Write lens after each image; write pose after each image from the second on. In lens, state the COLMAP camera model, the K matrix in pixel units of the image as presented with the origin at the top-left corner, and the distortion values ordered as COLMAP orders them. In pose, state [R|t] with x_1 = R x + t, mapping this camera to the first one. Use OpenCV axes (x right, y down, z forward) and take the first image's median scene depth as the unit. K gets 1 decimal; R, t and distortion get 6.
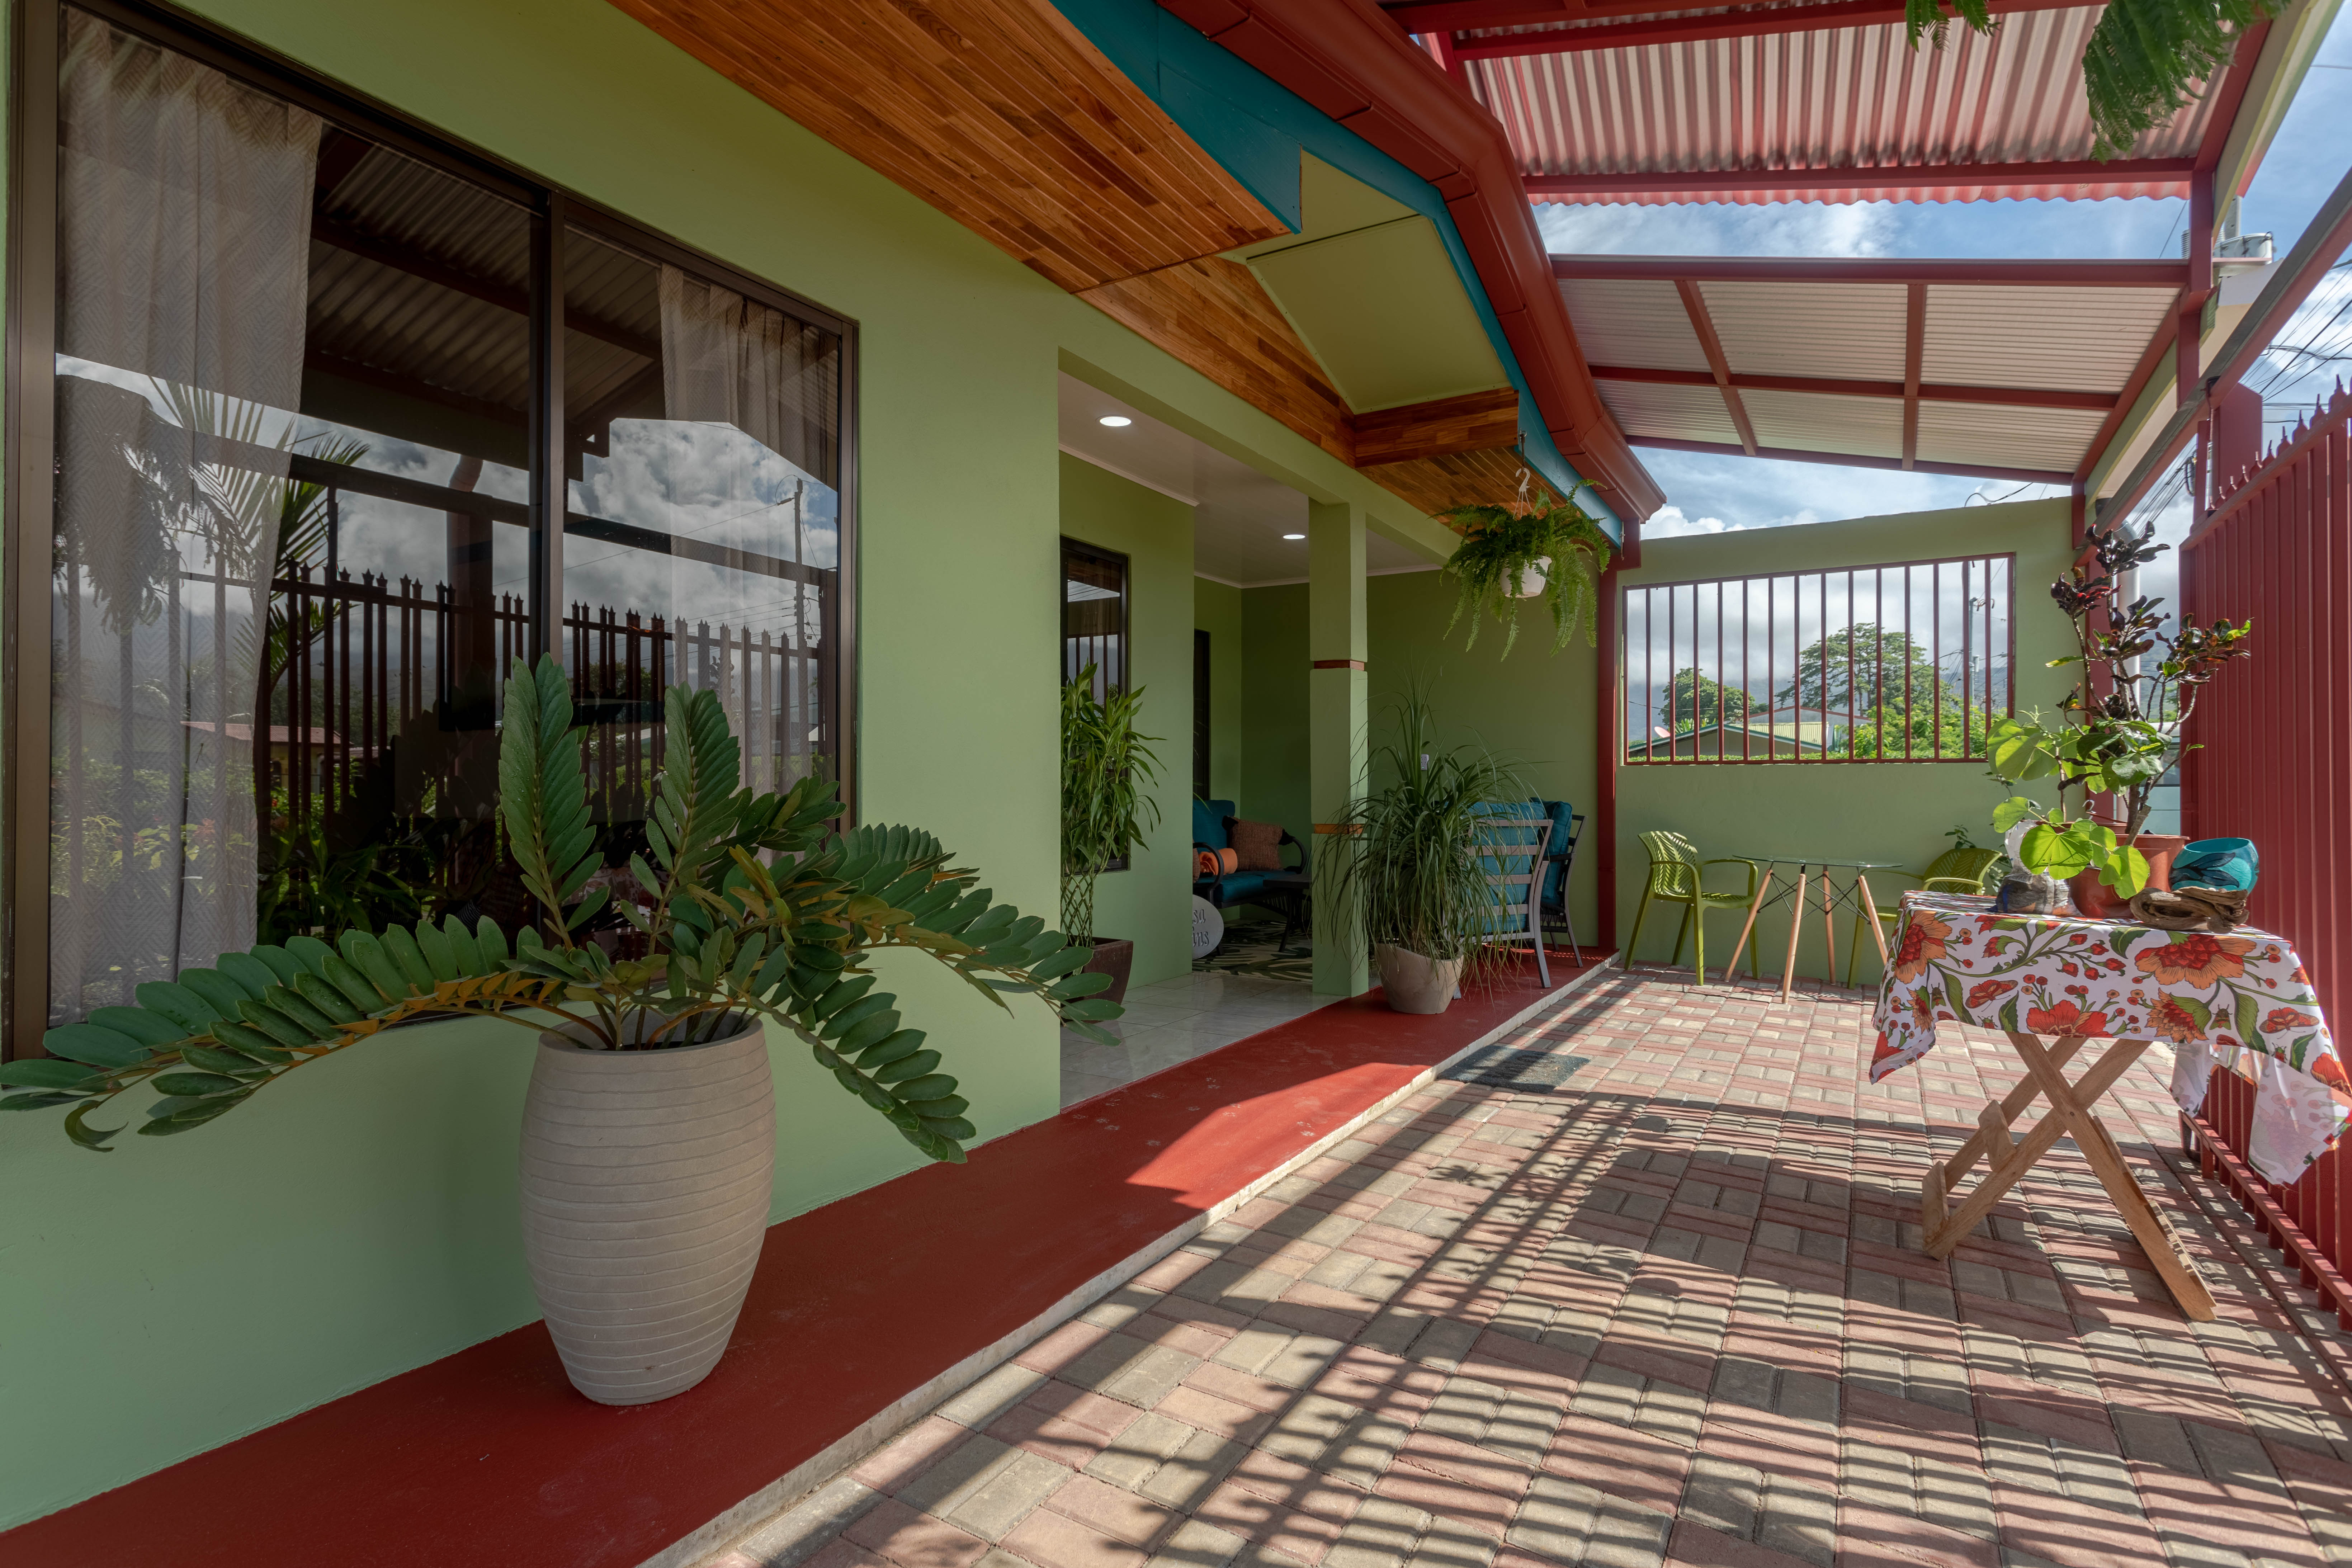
lens RADIAL K [[1117.4, 0, 1167.2], [0, 1117.4, 774.8], [0, 0, 1]] dist [0.000429, 0.000018]
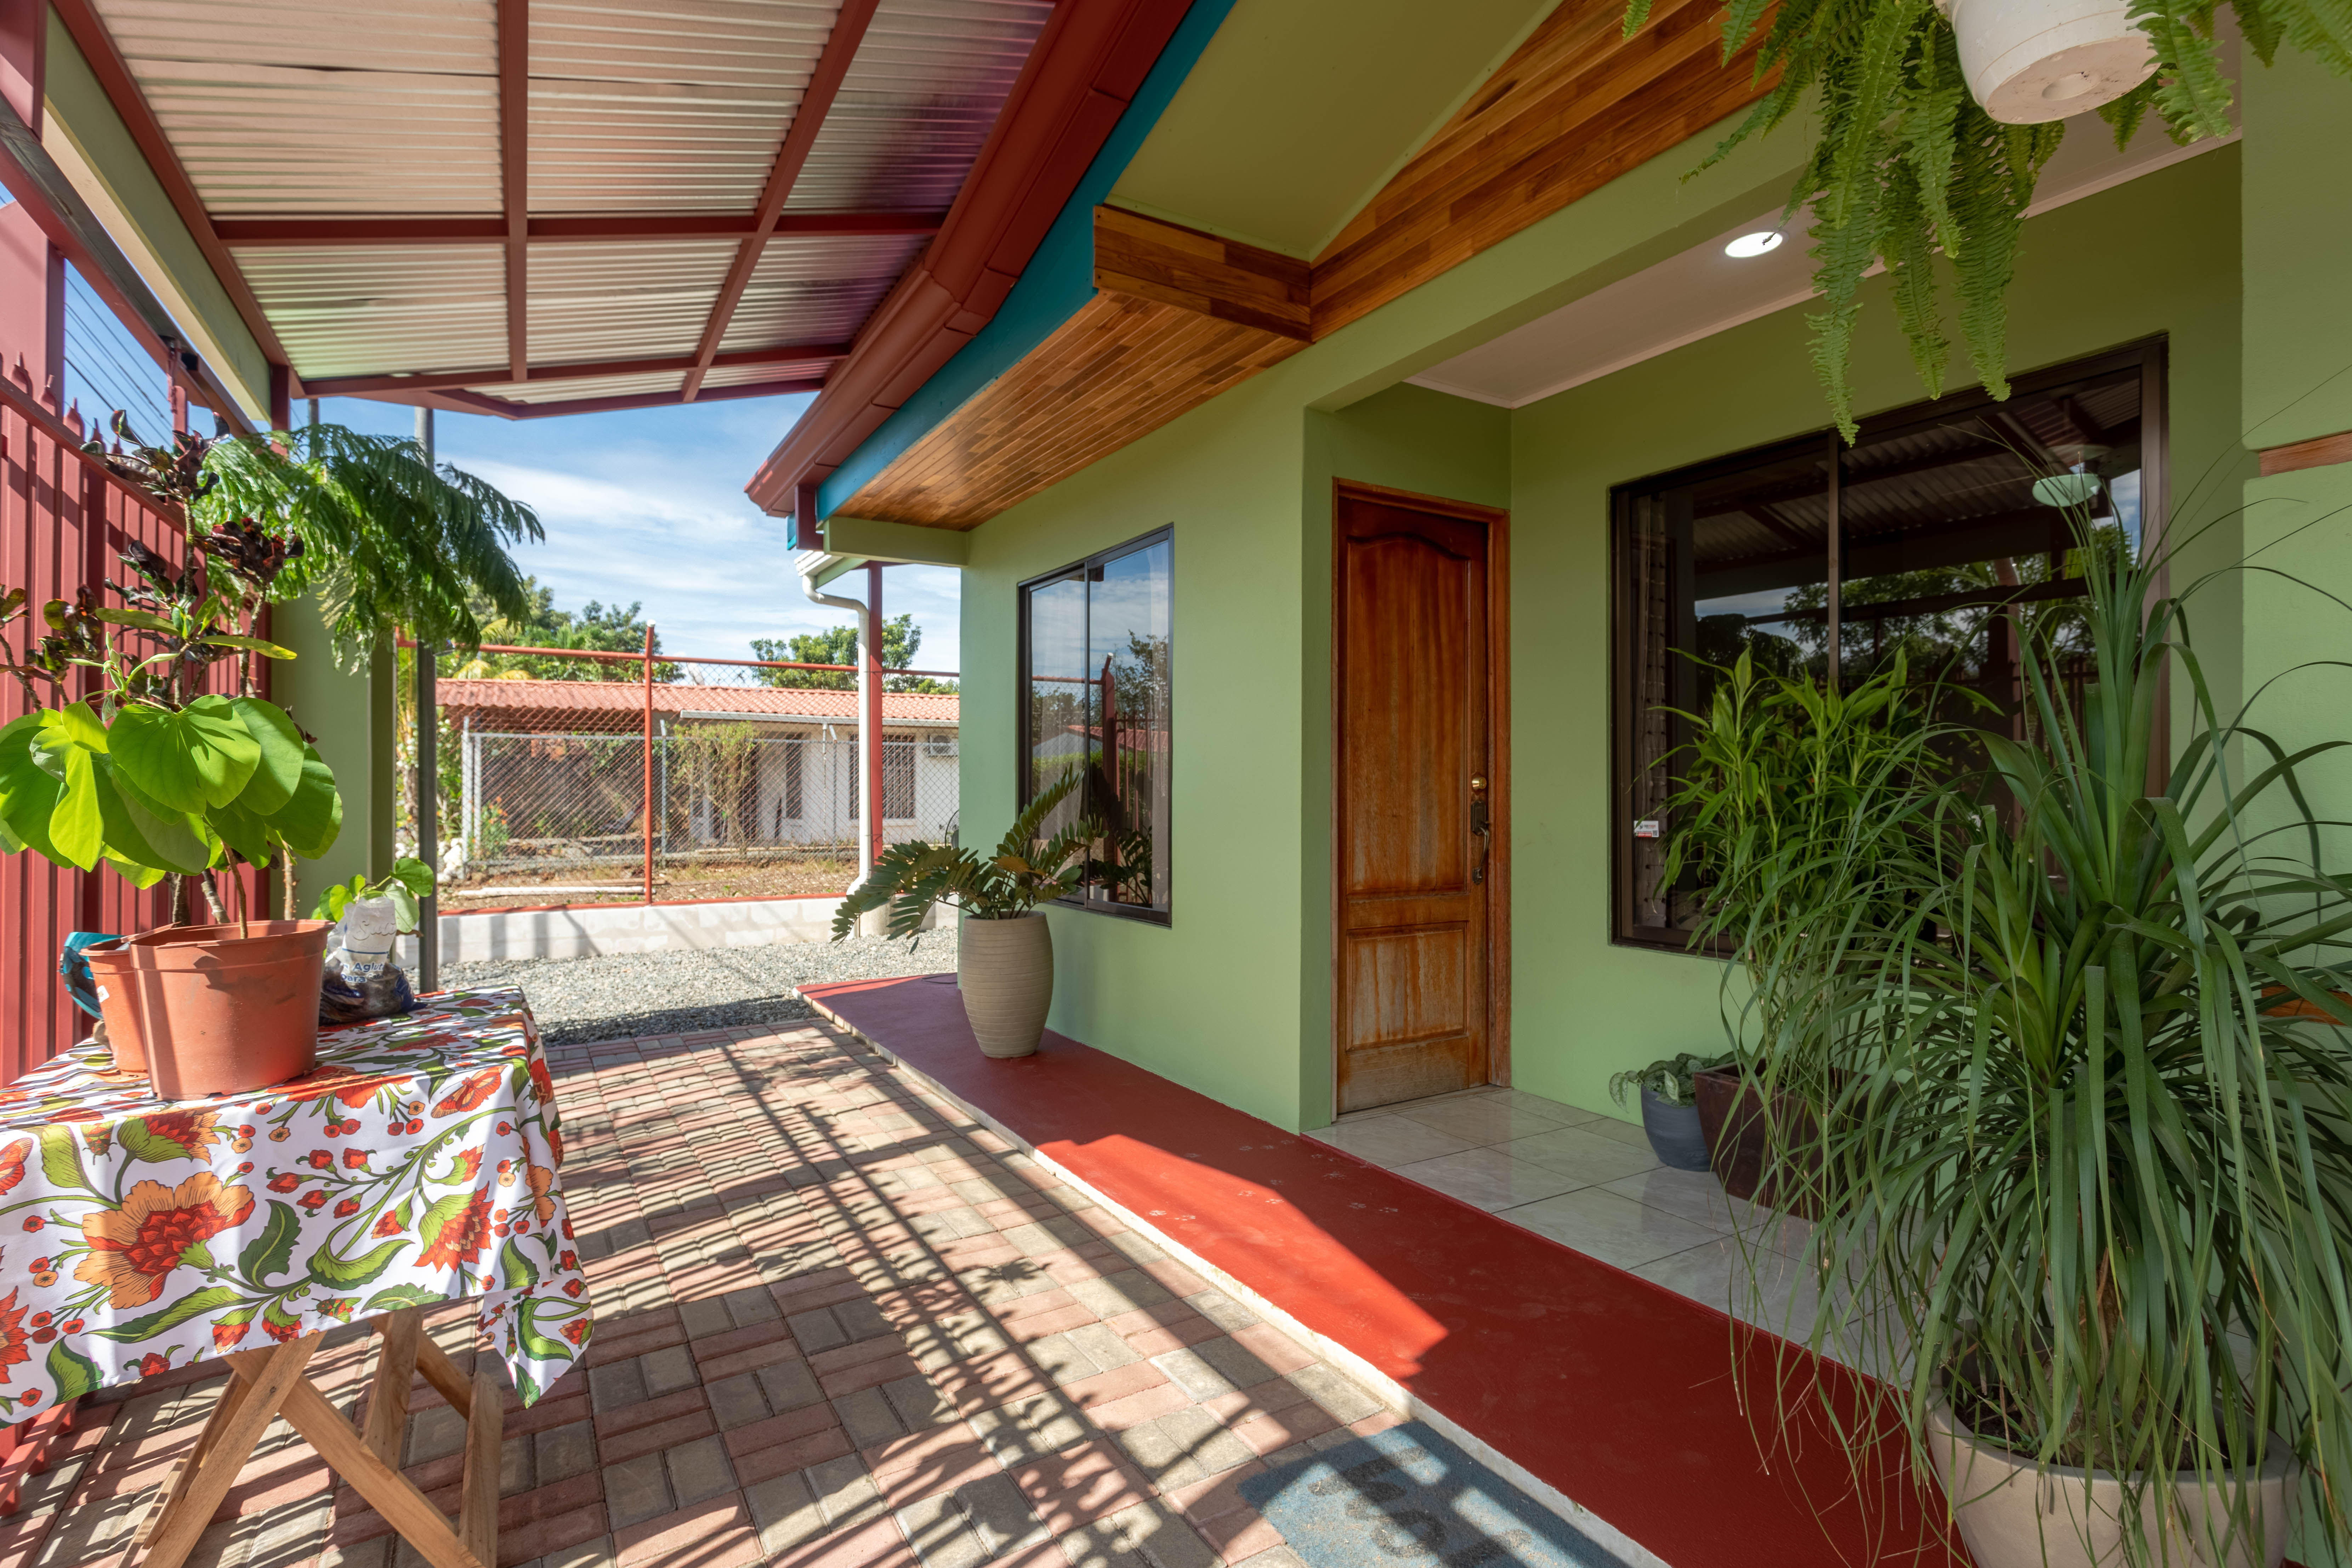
lens RADIAL K [[1134.1, 0, 1176.0], [0, 1134.1, 784.0], [0, 0, 1]] dist [0.002136, 0.001043]
pose [[-0.447689, -0.018865, -0.893990, 1.193731], [-0.004045, 0.999810, -0.019072, -0.007422], [0.894180, -0.004922, -0.447680, 1.798793]]
